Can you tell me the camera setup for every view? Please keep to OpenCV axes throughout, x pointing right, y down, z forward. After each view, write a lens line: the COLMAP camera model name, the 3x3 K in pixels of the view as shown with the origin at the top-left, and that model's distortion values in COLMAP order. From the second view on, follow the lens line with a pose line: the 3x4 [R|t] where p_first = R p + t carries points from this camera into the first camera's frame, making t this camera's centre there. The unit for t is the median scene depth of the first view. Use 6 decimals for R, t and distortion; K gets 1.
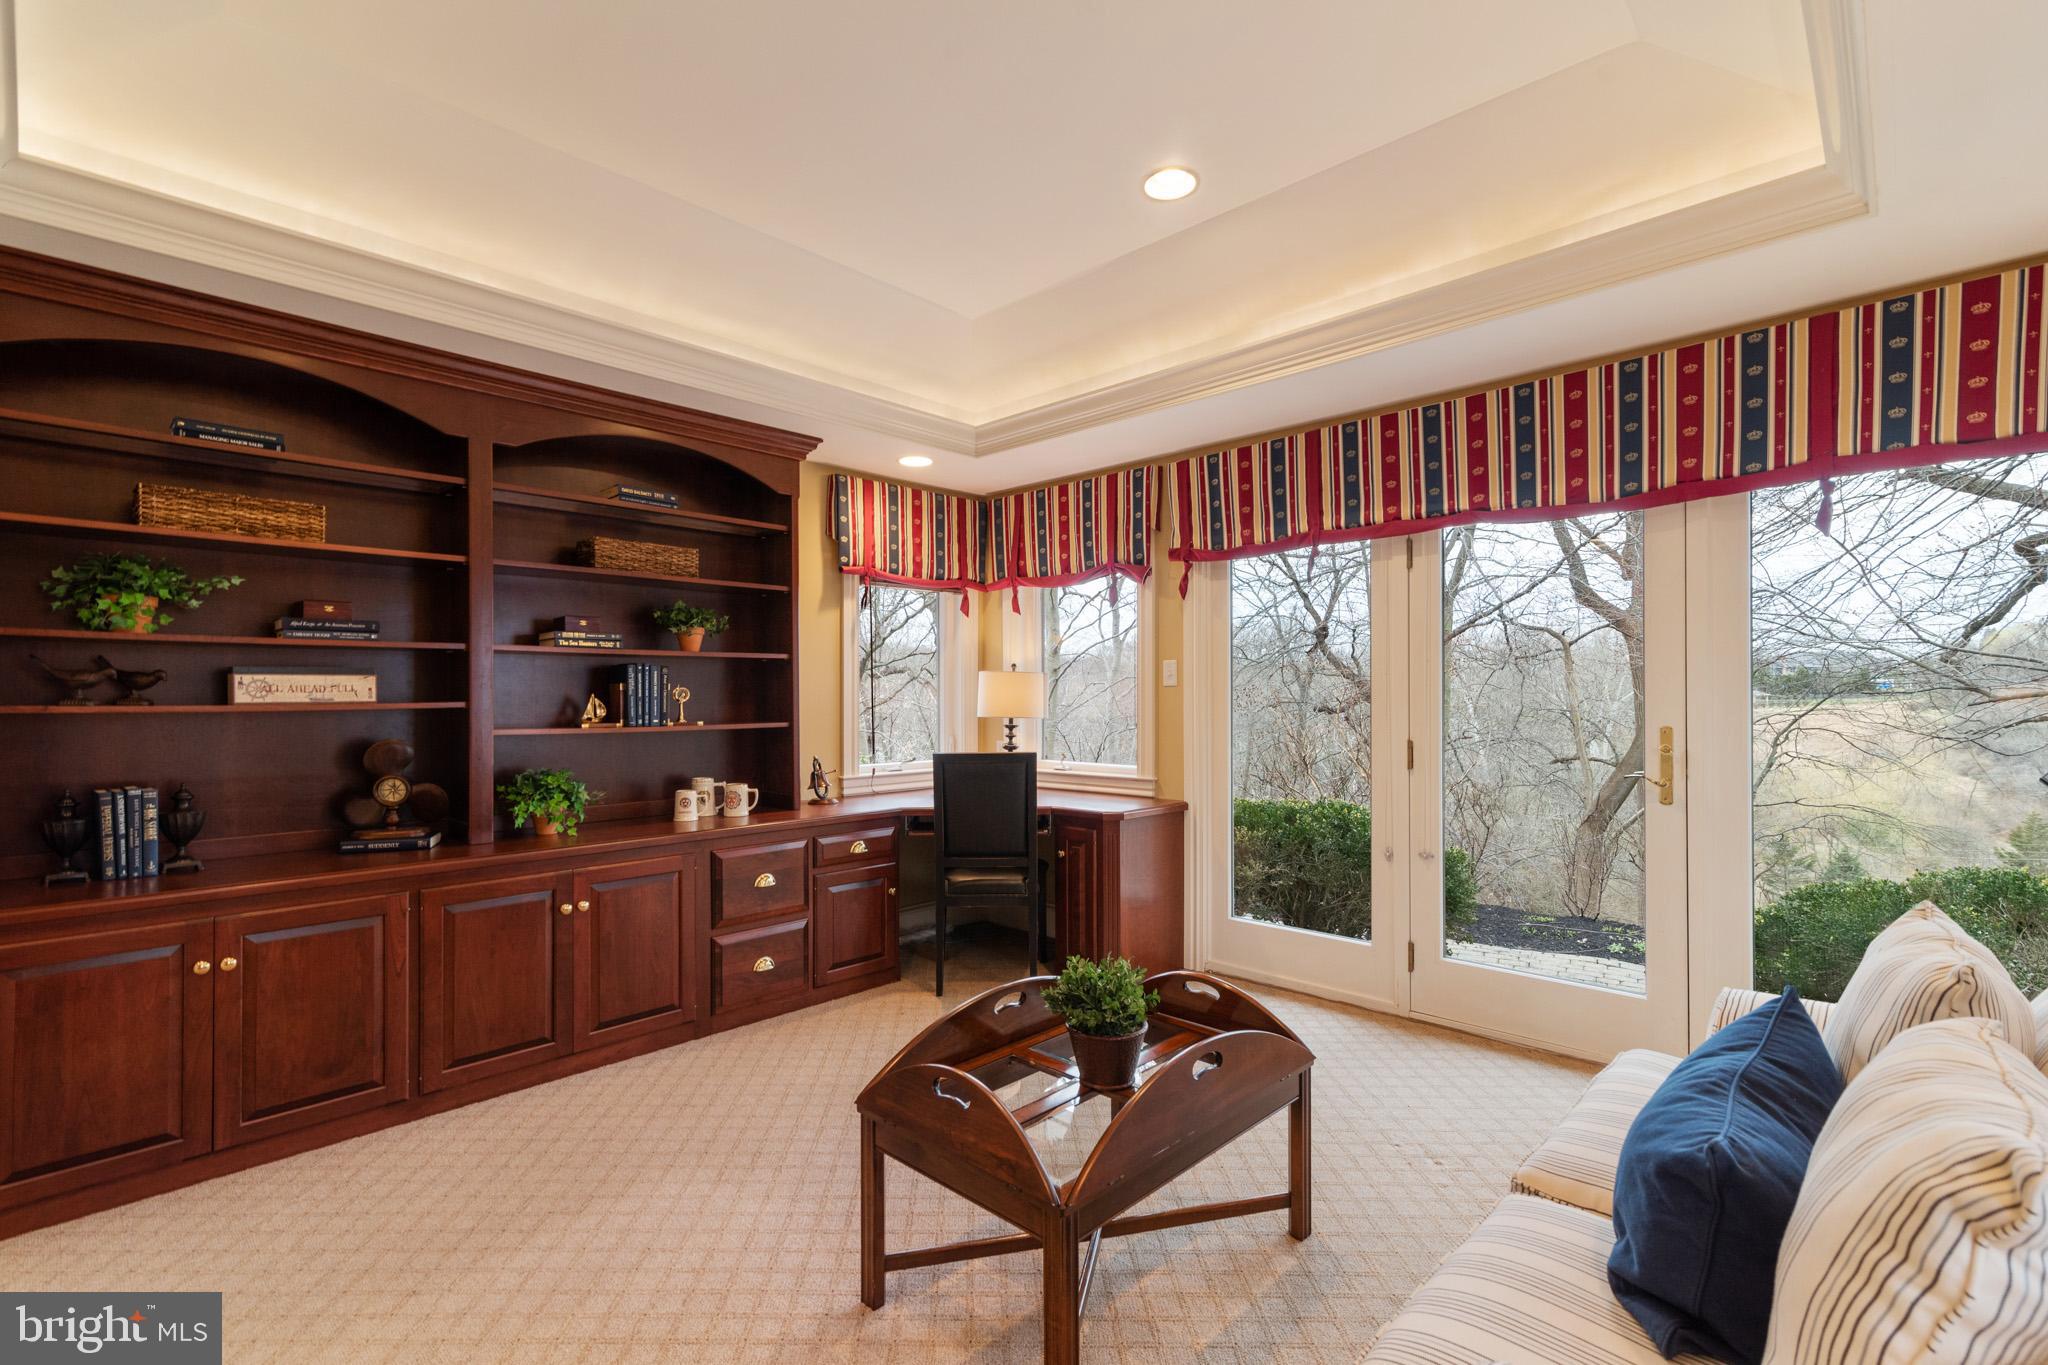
lens RADIAL K [[936.8, 0, 1020.4], [0, 936.8, 687.1], [0, 0, 1]] dist [0.004411, 0.000102]
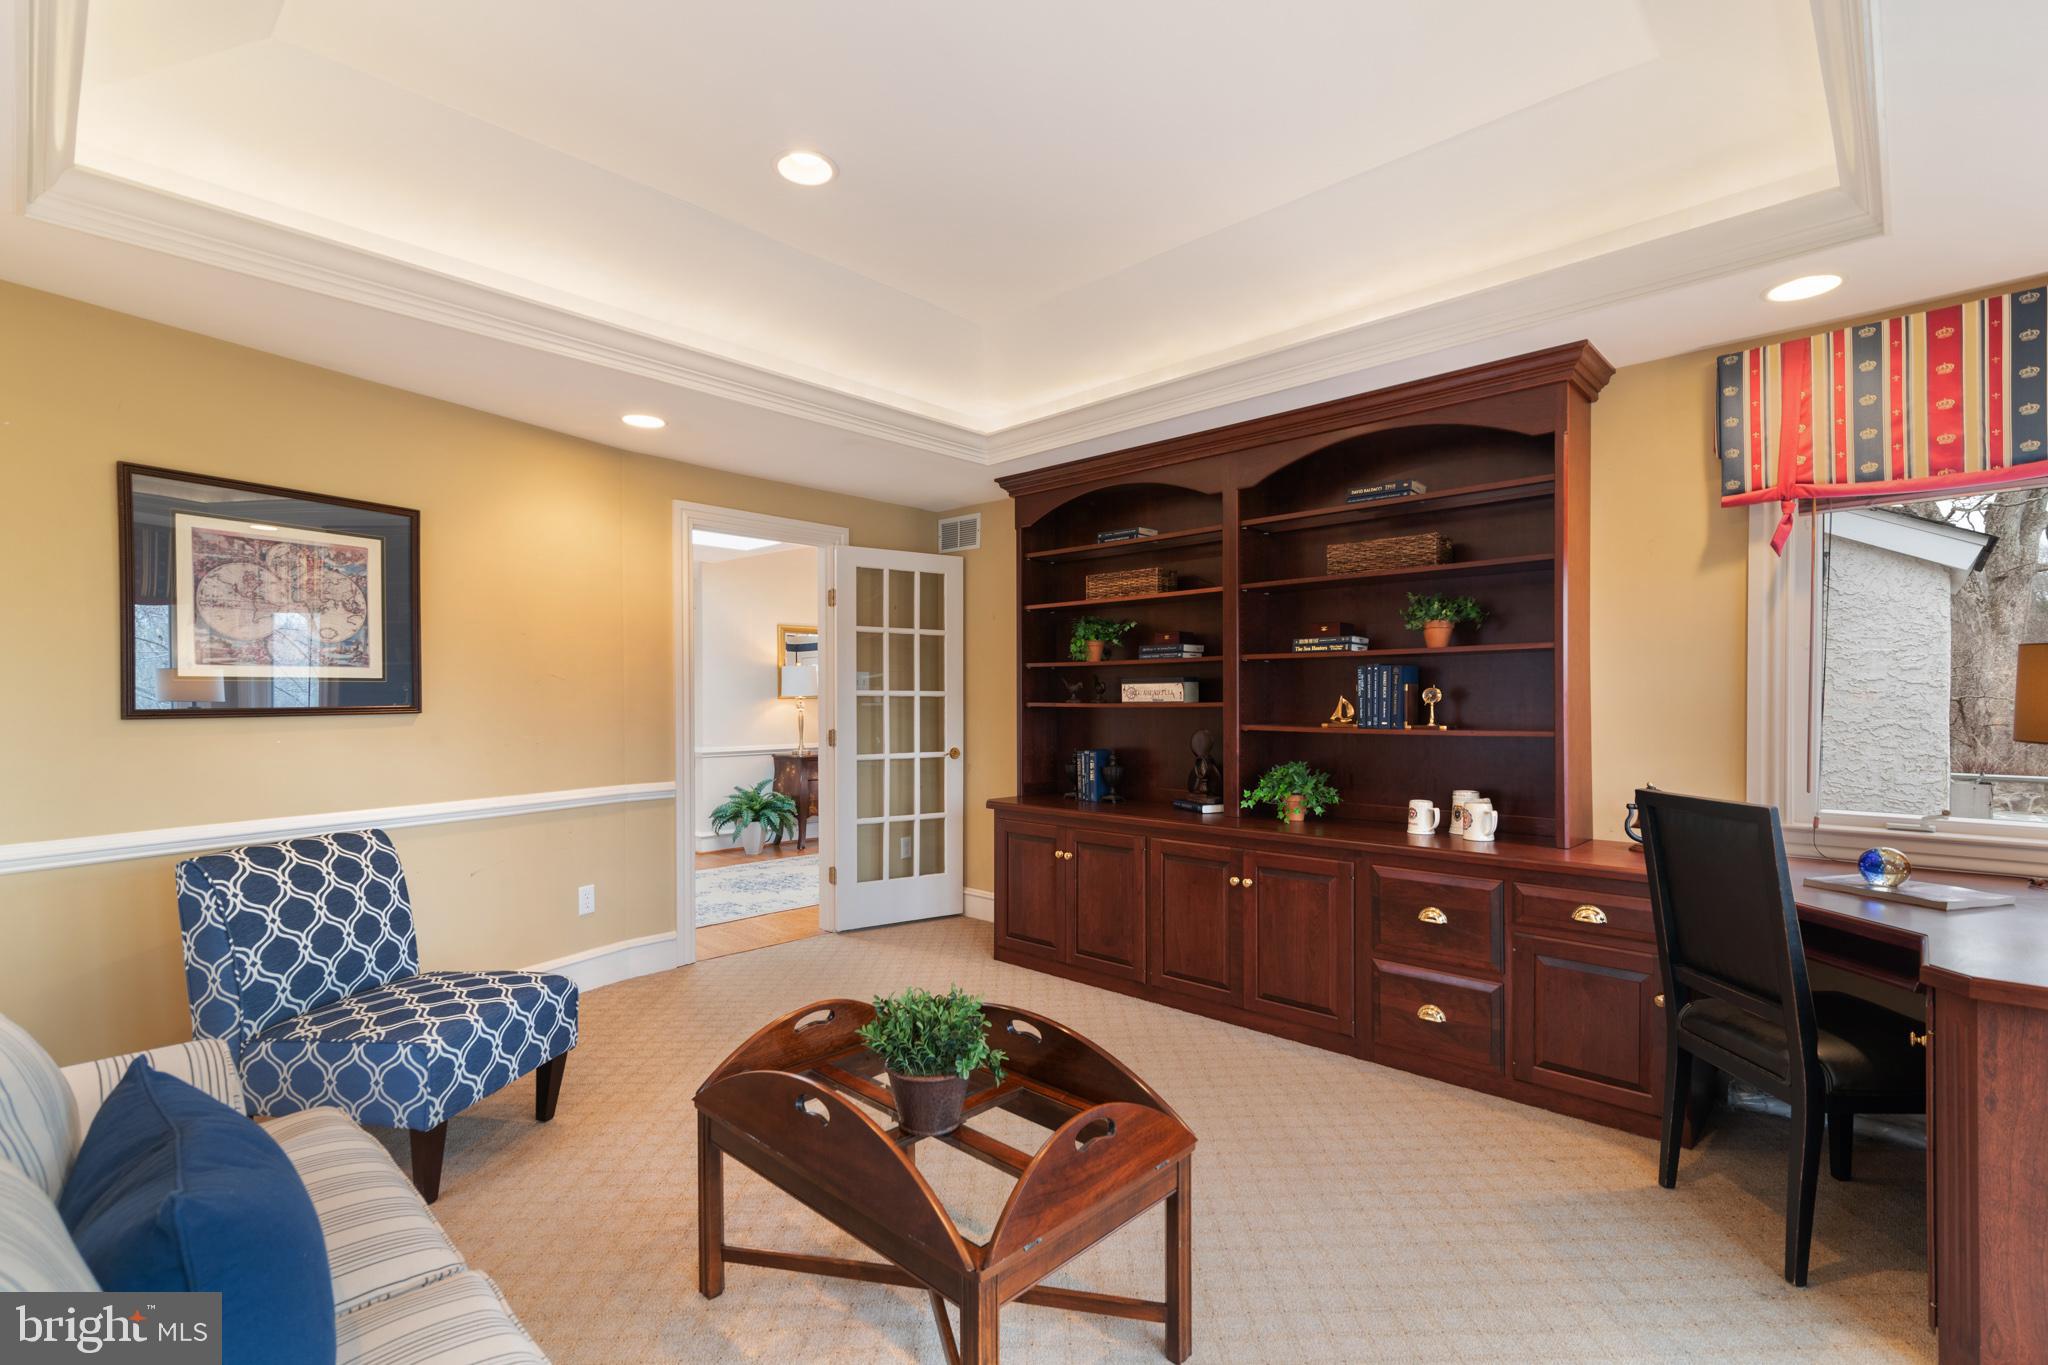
lens RADIAL K [[936.8, 0, 1020.6], [0, 936.8, 700.5], [0, 0, 1]] dist [0.004411, 0.000102]
pose [[-0.011865, 0.001811, -0.999928, 0.582183], [0.010779, 0.999940, 0.001683, 0.007412], [0.999872, -0.010758, -0.011884, 0.646133]]
